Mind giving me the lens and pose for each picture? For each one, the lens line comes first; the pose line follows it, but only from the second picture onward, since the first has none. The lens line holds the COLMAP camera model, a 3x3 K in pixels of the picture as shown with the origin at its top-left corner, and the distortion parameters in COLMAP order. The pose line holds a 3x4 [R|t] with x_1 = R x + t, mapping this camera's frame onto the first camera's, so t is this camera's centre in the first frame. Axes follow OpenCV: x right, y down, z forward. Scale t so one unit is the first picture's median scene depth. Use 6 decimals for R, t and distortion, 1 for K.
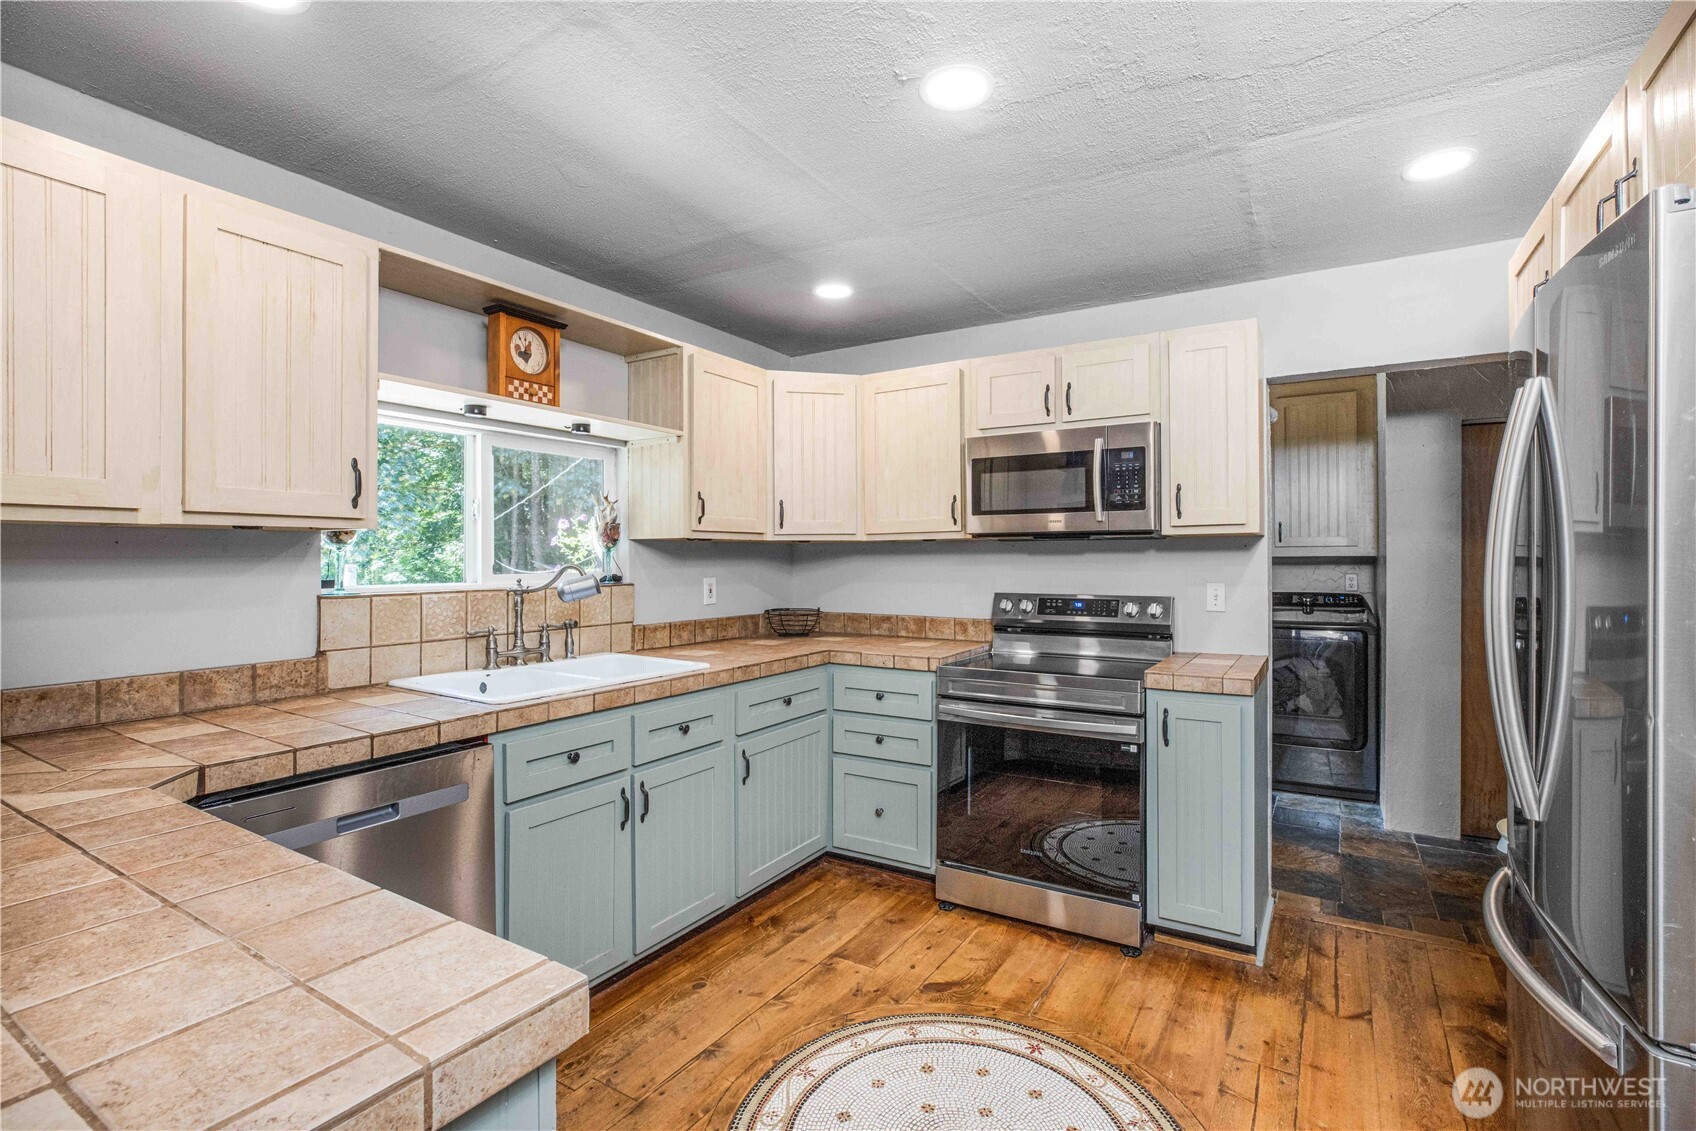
lens RADIAL K [[790.5, 0, 850.6], [0, 790.5, 563.5], [0, 0, 1]] dist [-0.001397, 0.003480]
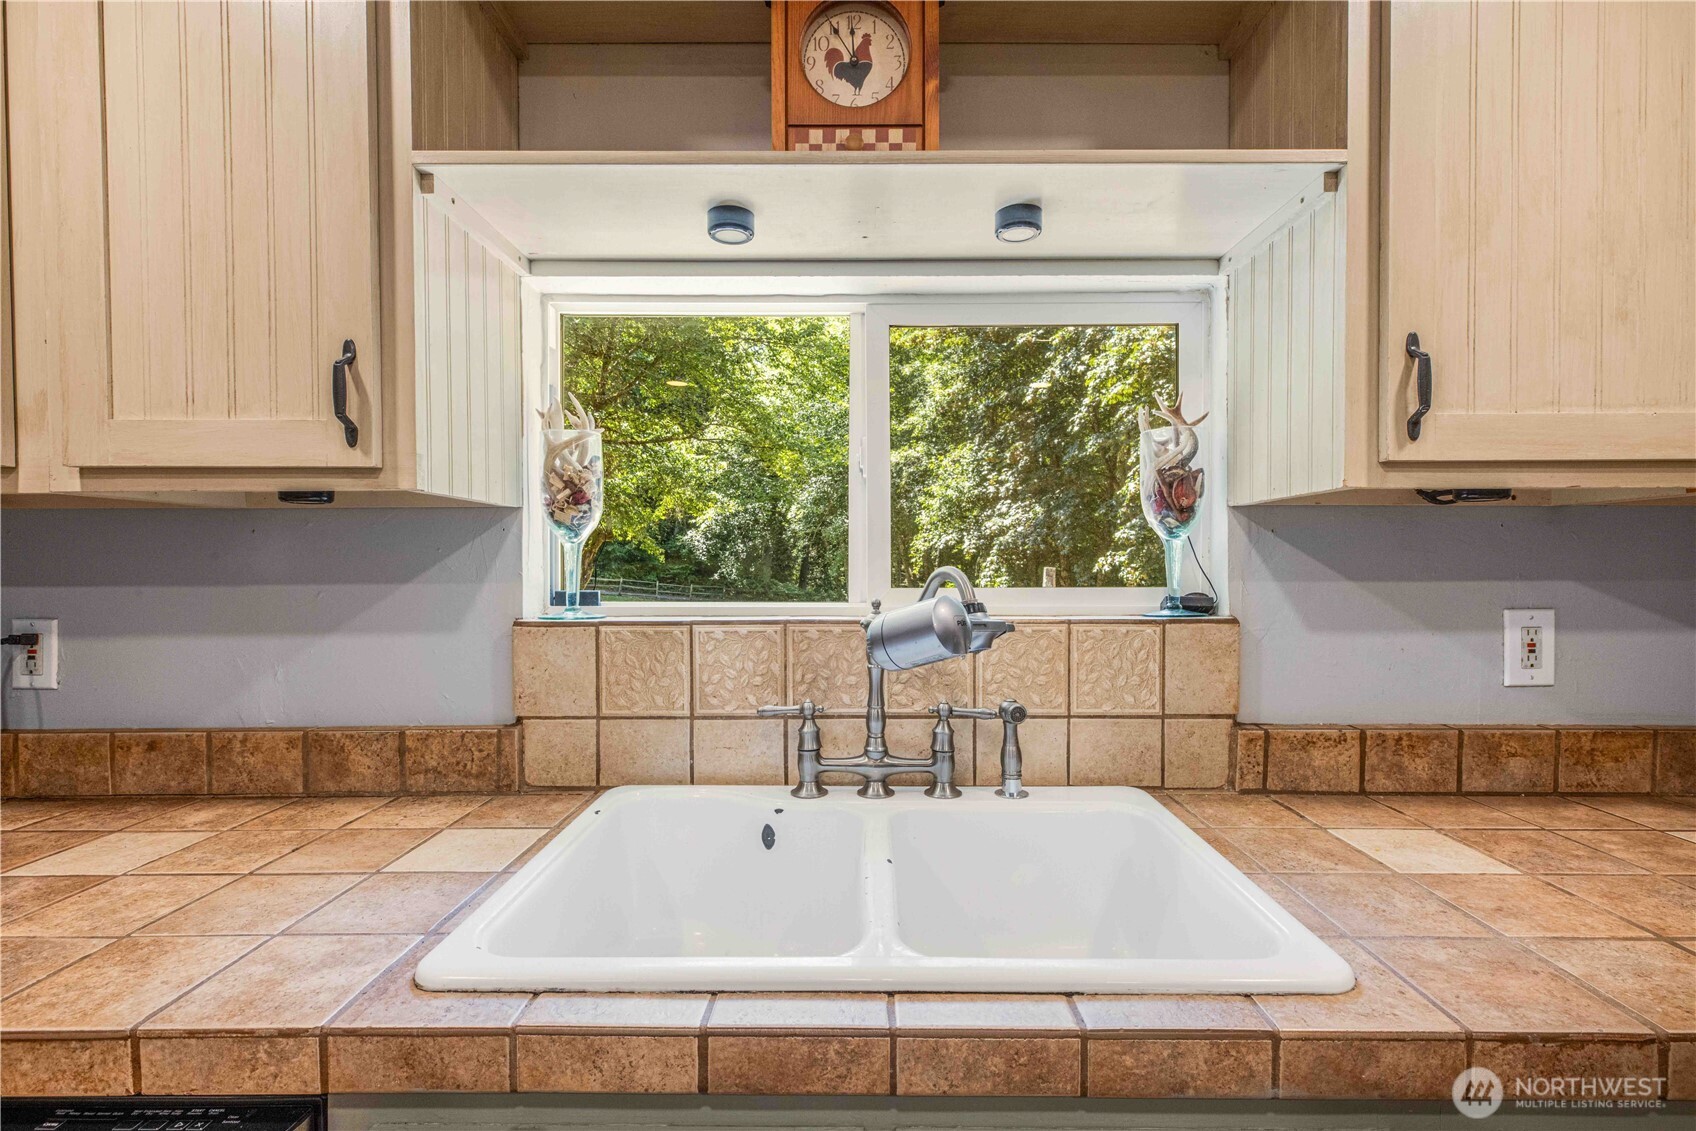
lens RADIAL K [[766.4, 0, 864.2], [0, 766.4, 571.8], [0, 0, 1]] dist [0.000520, 0.000064]
pose [[0.522129, 0.011977, -0.852782, -0.057788], [-0.005256, 0.999928, 0.010825, -0.001162], [0.852850, -0.001170, 0.522154, 0.790636]]
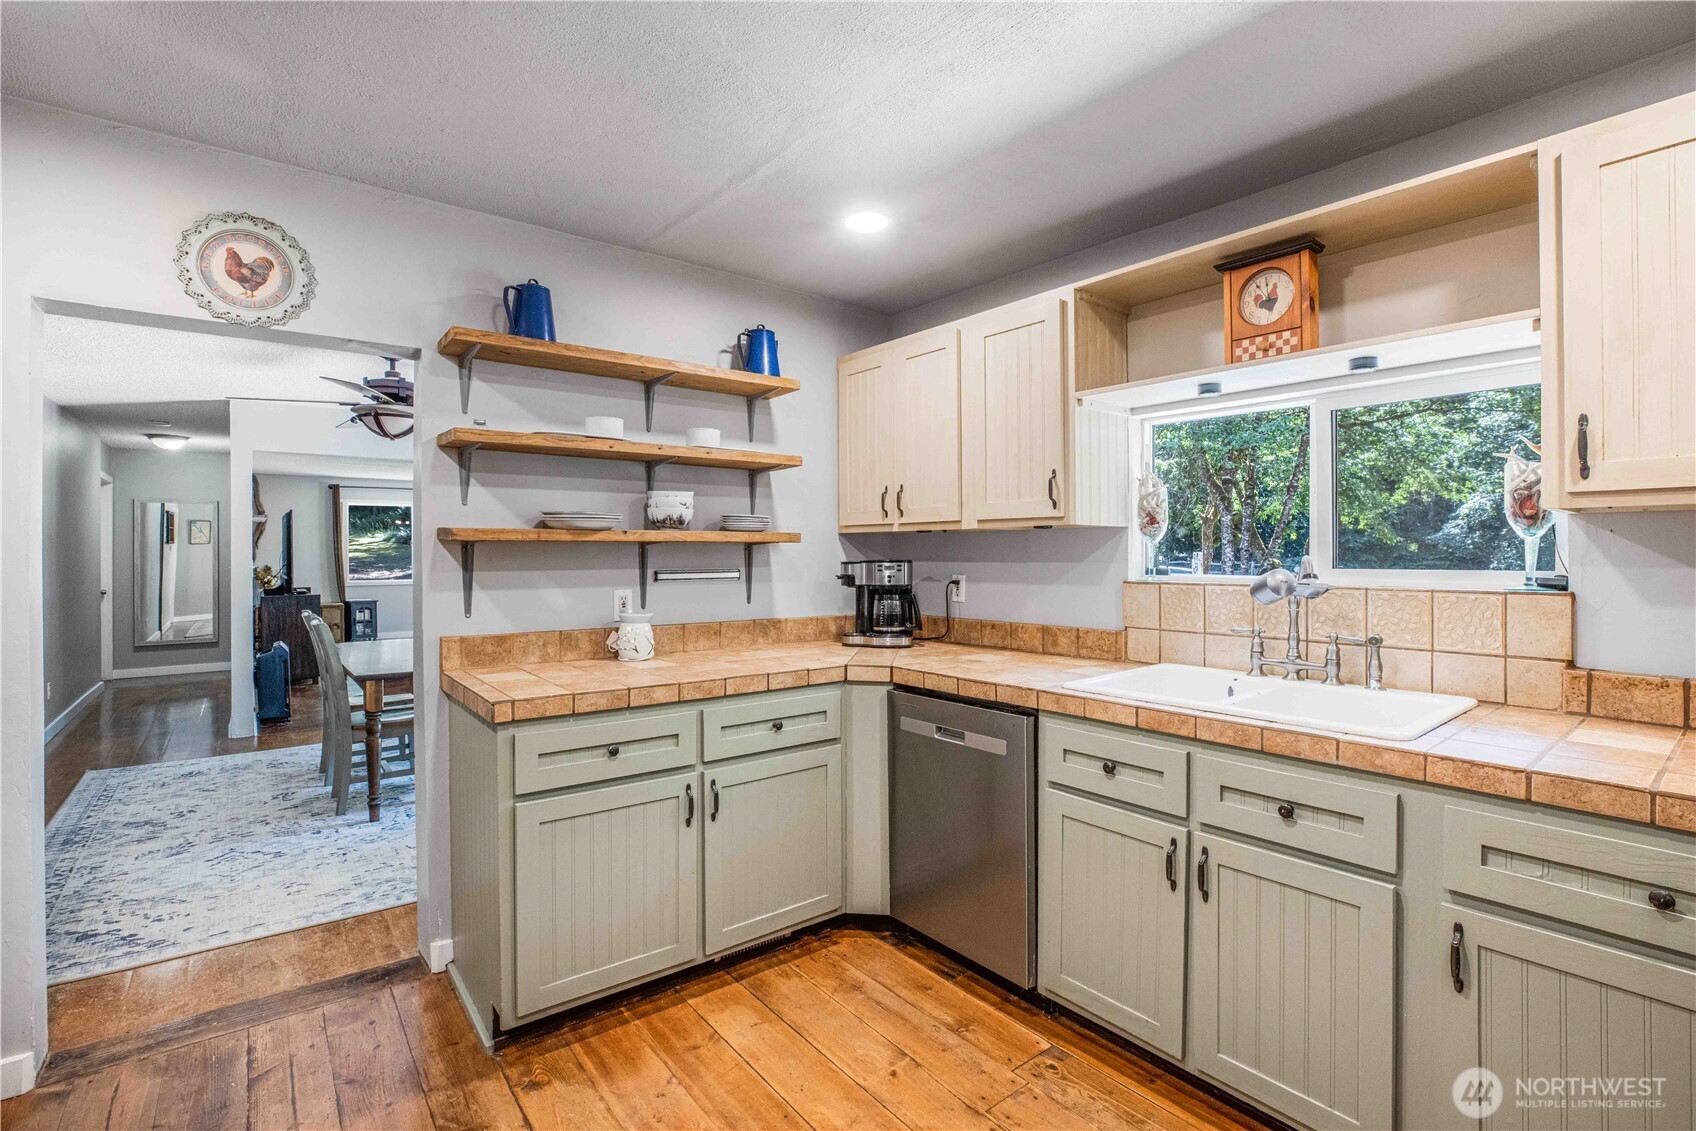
lens RADIAL K [[790.5, 0, 864.7], [0, 790.5, 552.3], [0, 0, 1]] dist [-0.001397, 0.003480]
pose [[-0.330146, 0.002371, -0.943927, 0.507228], [-0.004086, 0.999984, 0.003941, -0.004303], [0.943921, 0.005158, -0.330131, 0.874568]]
